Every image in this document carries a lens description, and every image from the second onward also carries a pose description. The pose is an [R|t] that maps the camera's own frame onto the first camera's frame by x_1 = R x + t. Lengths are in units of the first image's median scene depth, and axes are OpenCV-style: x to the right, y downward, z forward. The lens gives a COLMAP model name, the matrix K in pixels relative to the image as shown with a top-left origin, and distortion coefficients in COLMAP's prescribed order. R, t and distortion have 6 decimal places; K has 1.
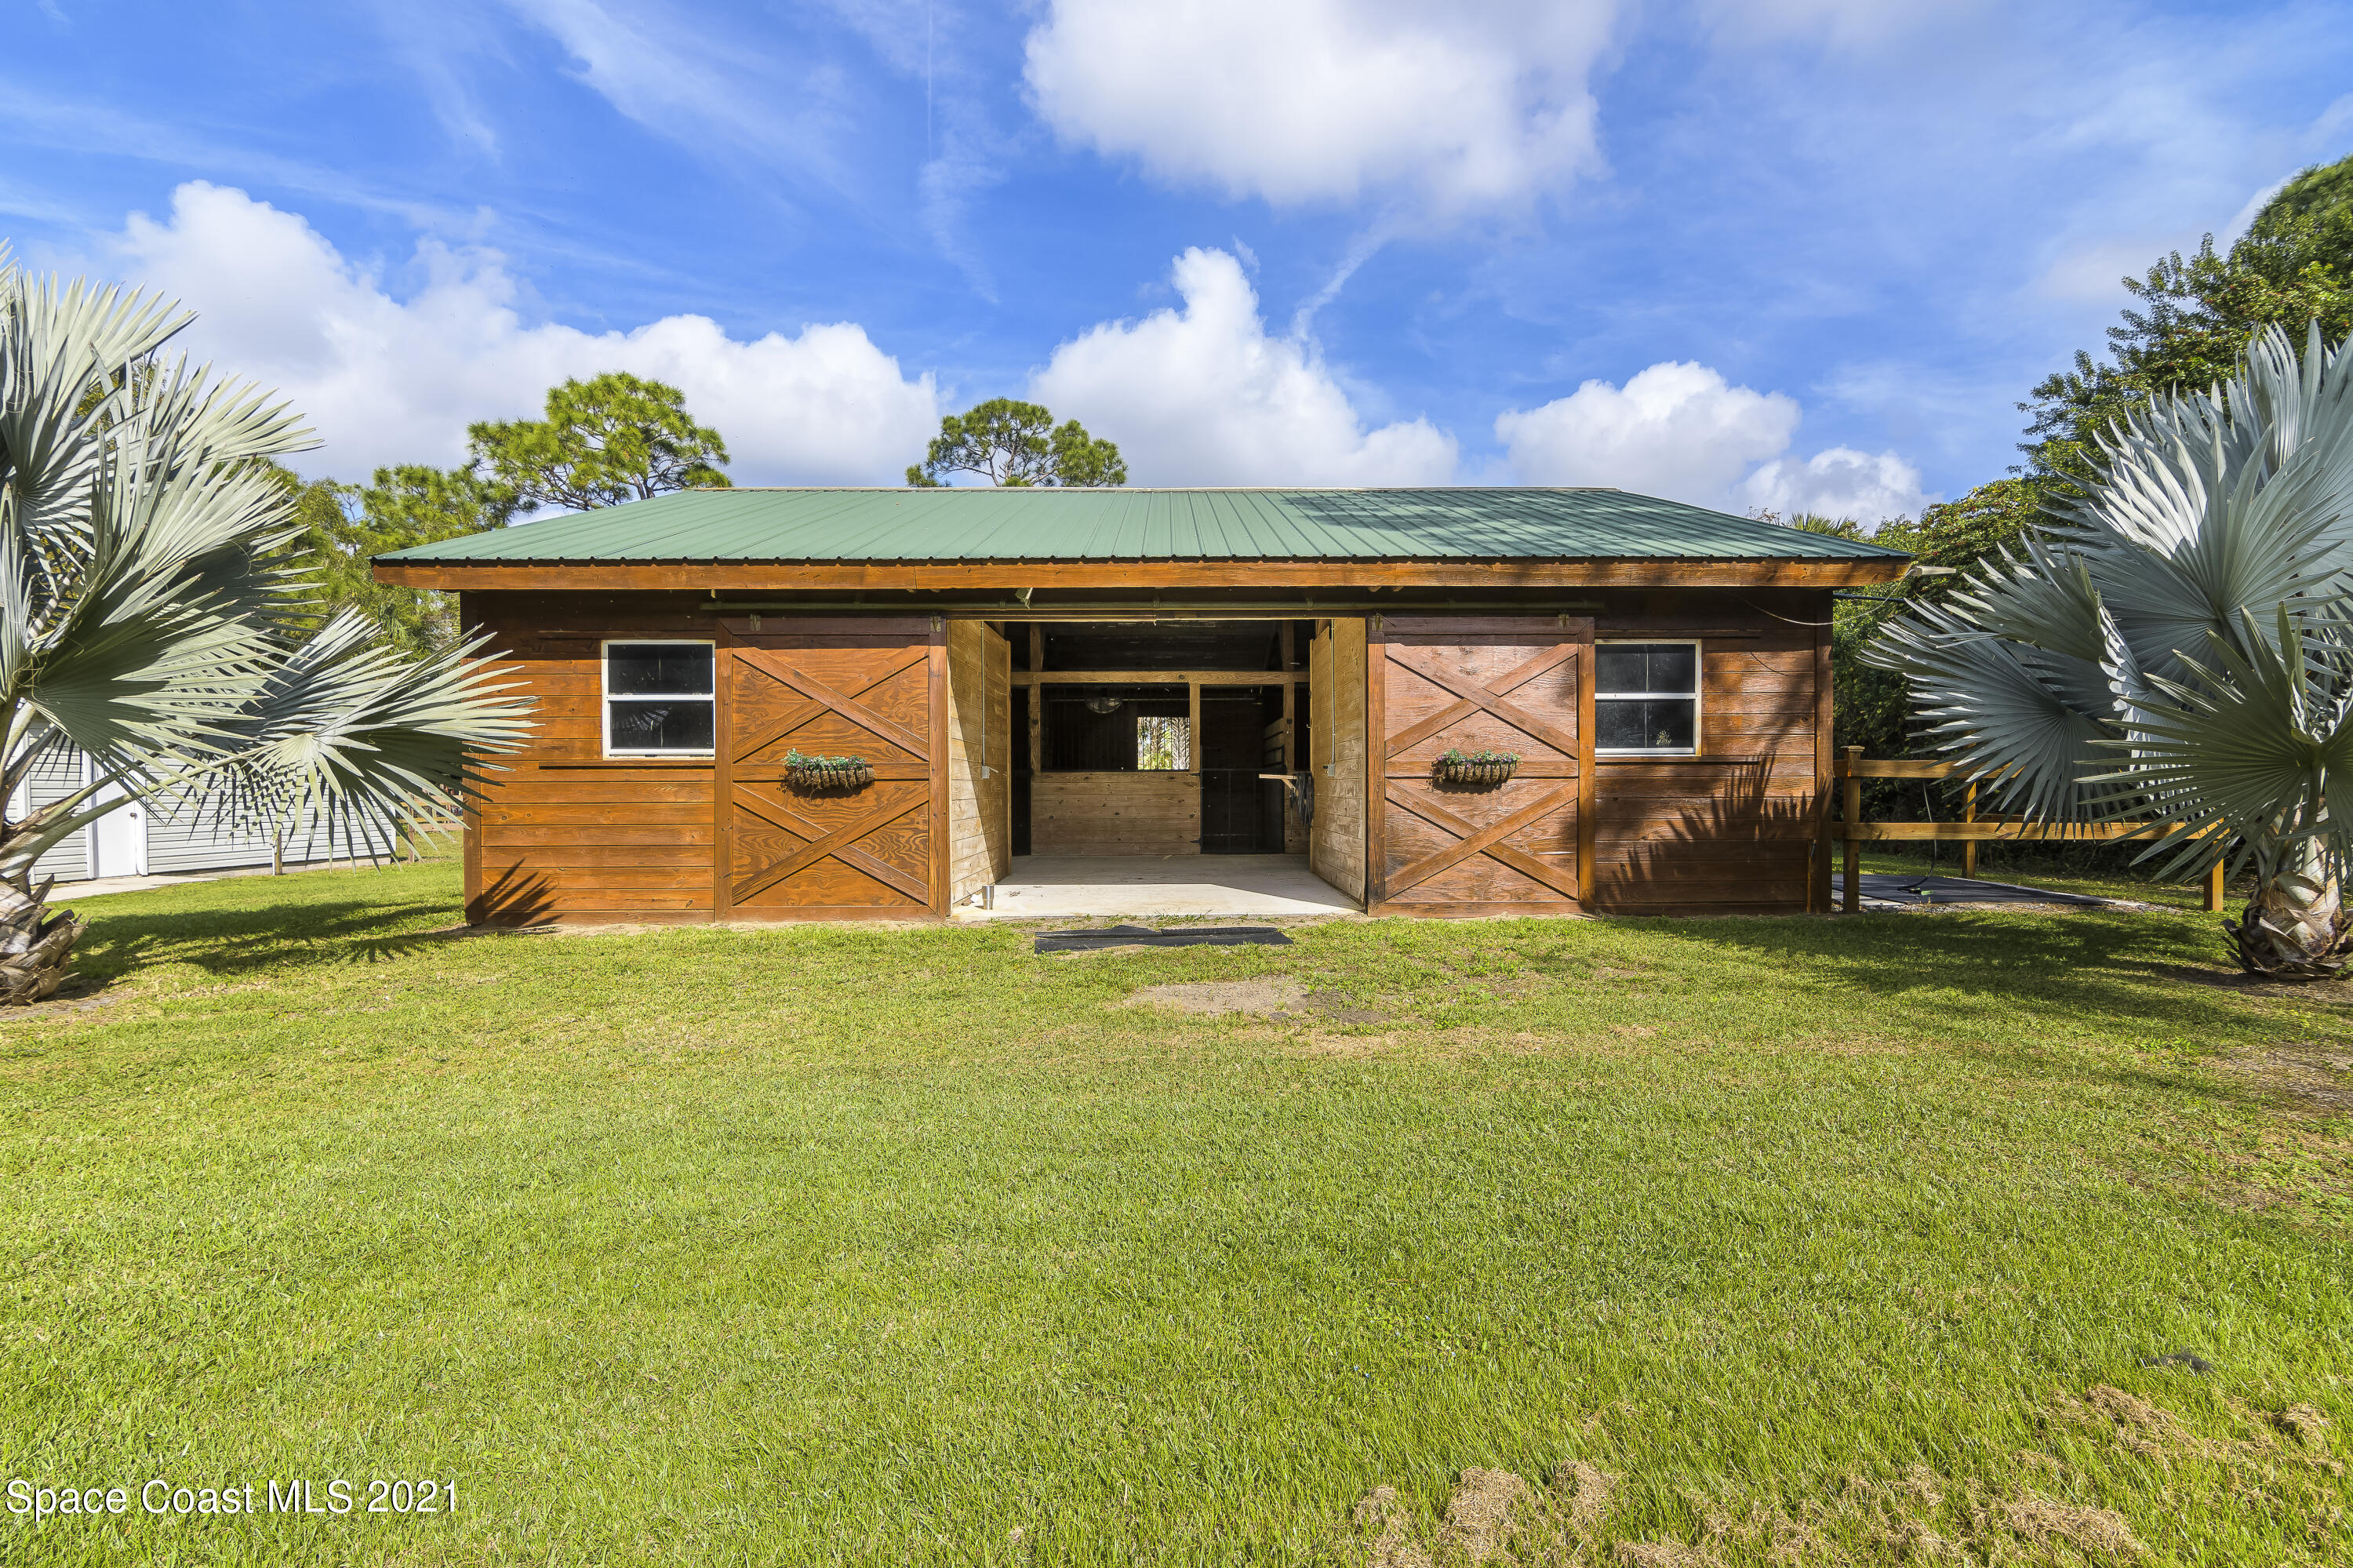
lens RADIAL K [[1166.9, 0, 1176.5], [0, 1166.9, 784.0], [0, 0, 1]] dist [0.003201, 0.000933]
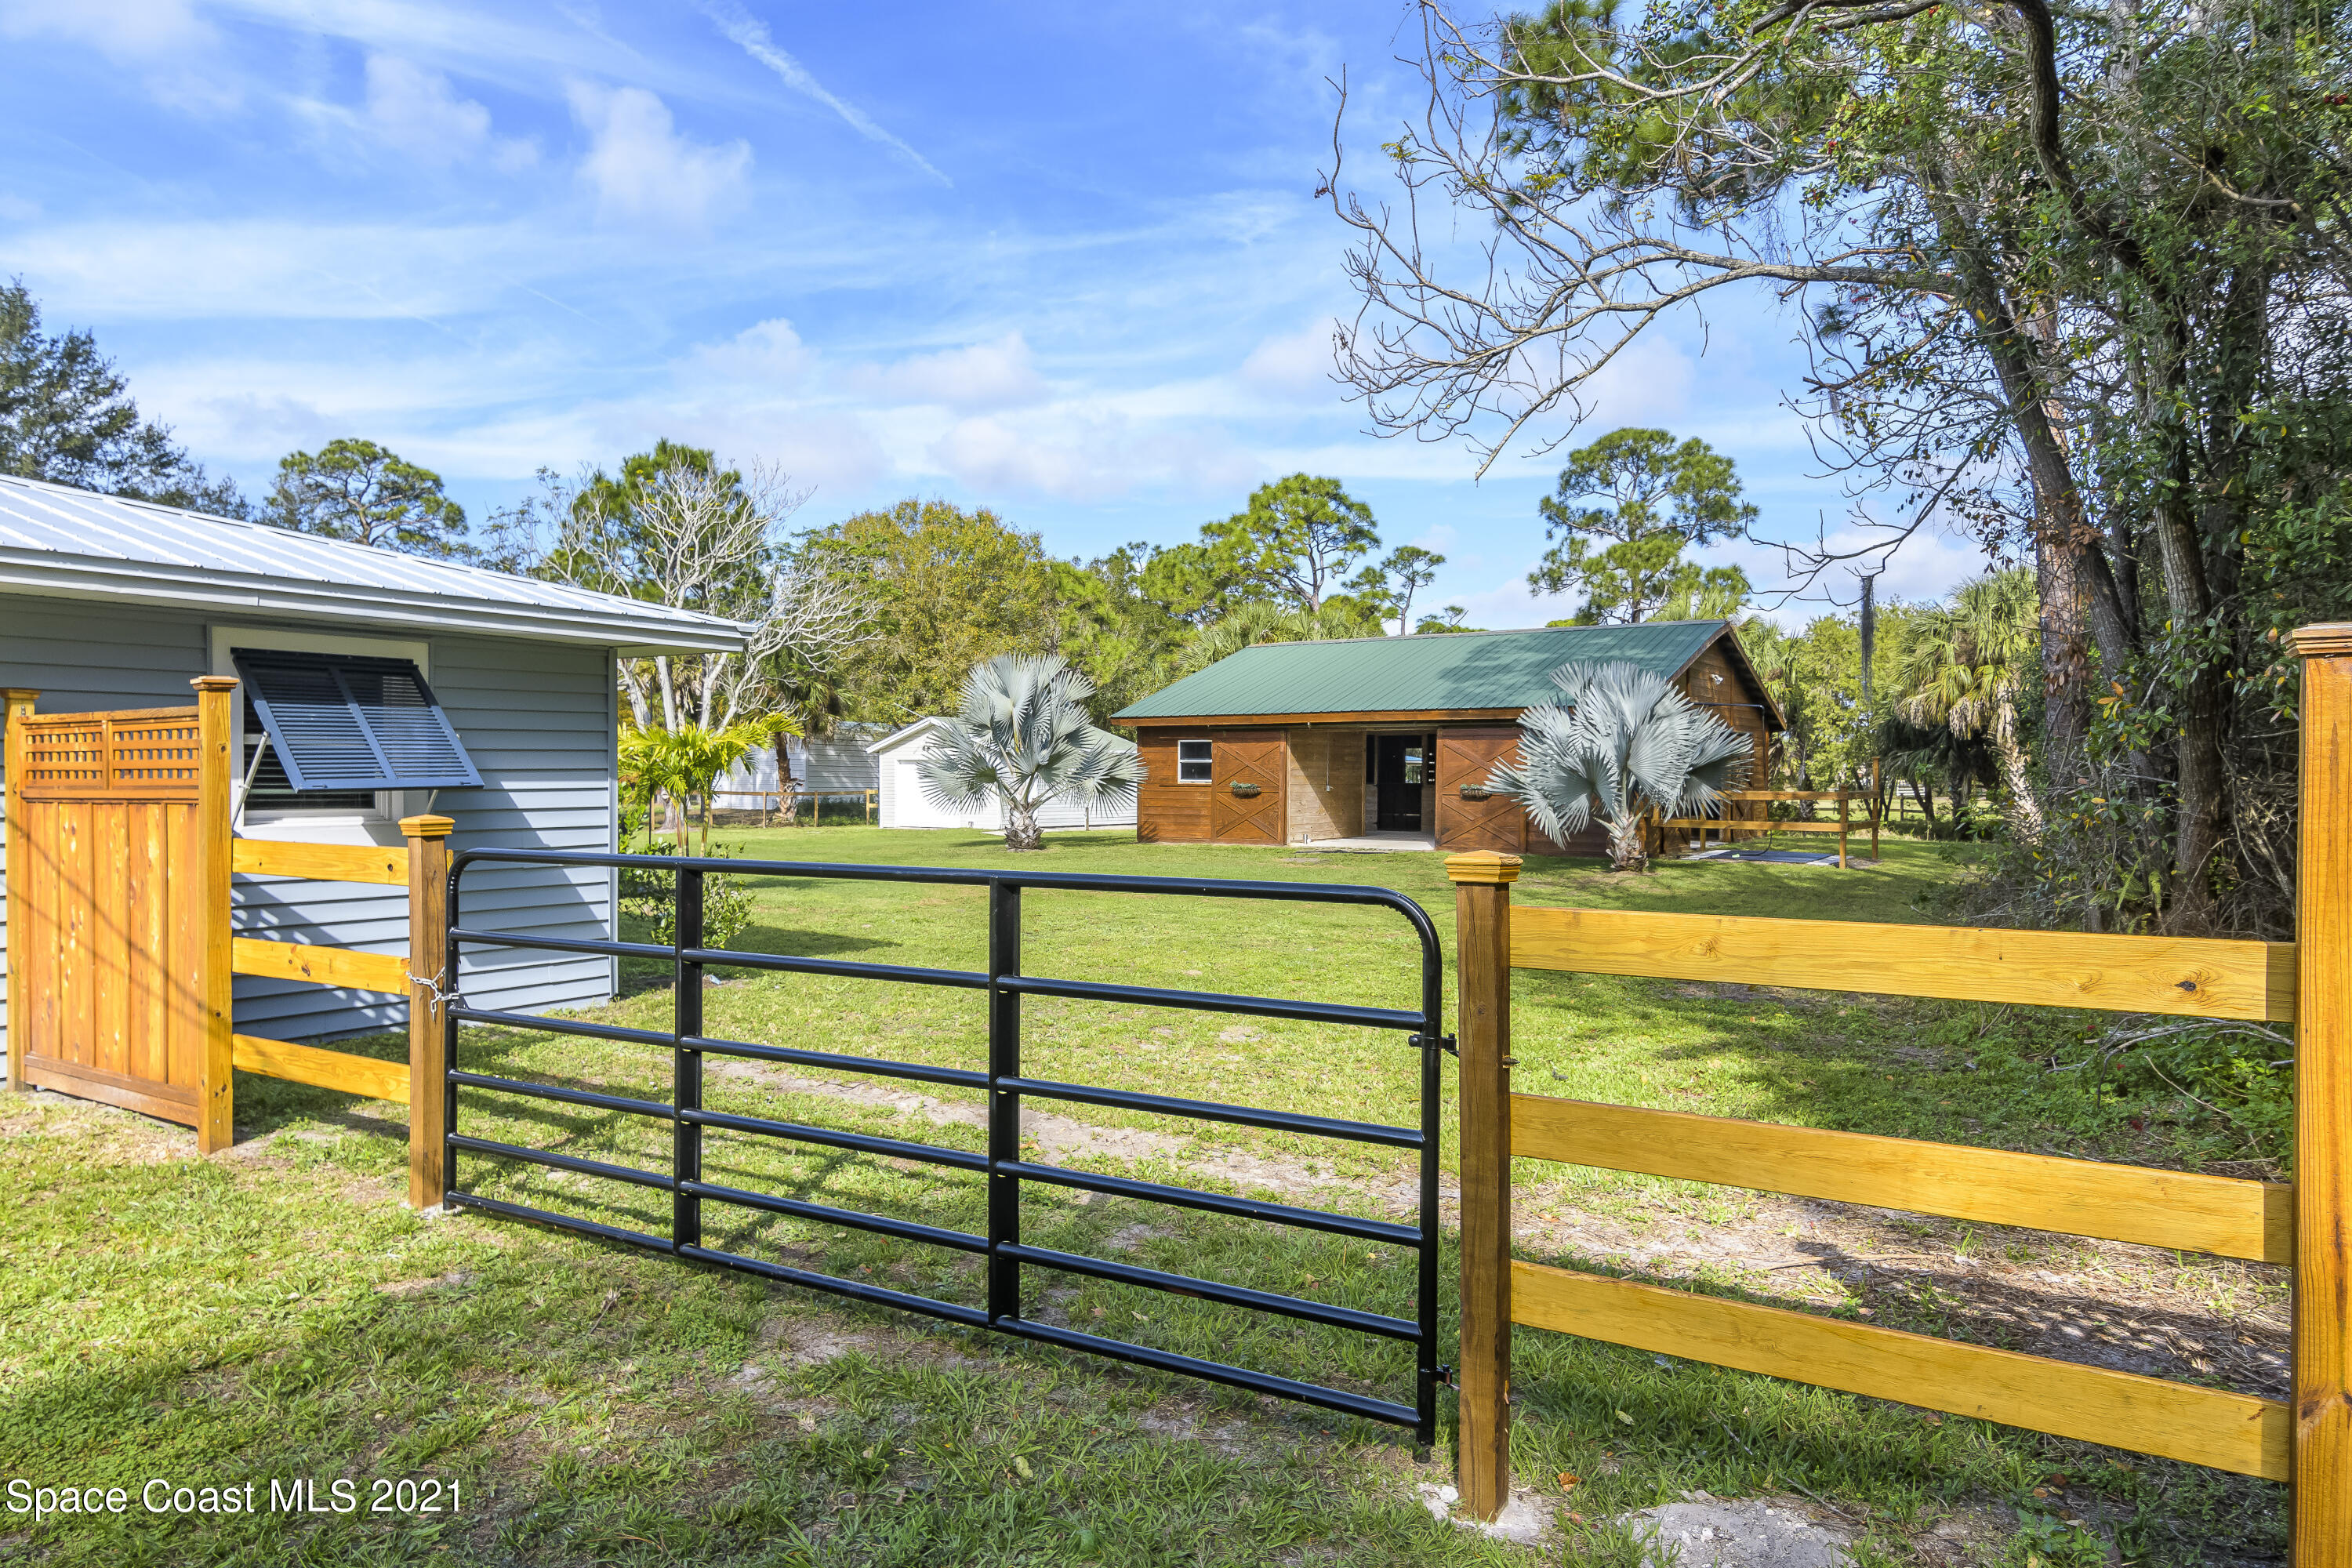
lens RADIAL K [[1503.4, 0, 1176.0], [0, 1503.4, 784.0], [0, 0, 1]] dist [-0.000259, -0.000030]
pose [[0.823105, 0.013024, -0.567740, 1.517538], [-0.007683, 0.999901, 0.011799, -0.060926], [0.567837, -0.005350, 0.823124, -1.923646]]
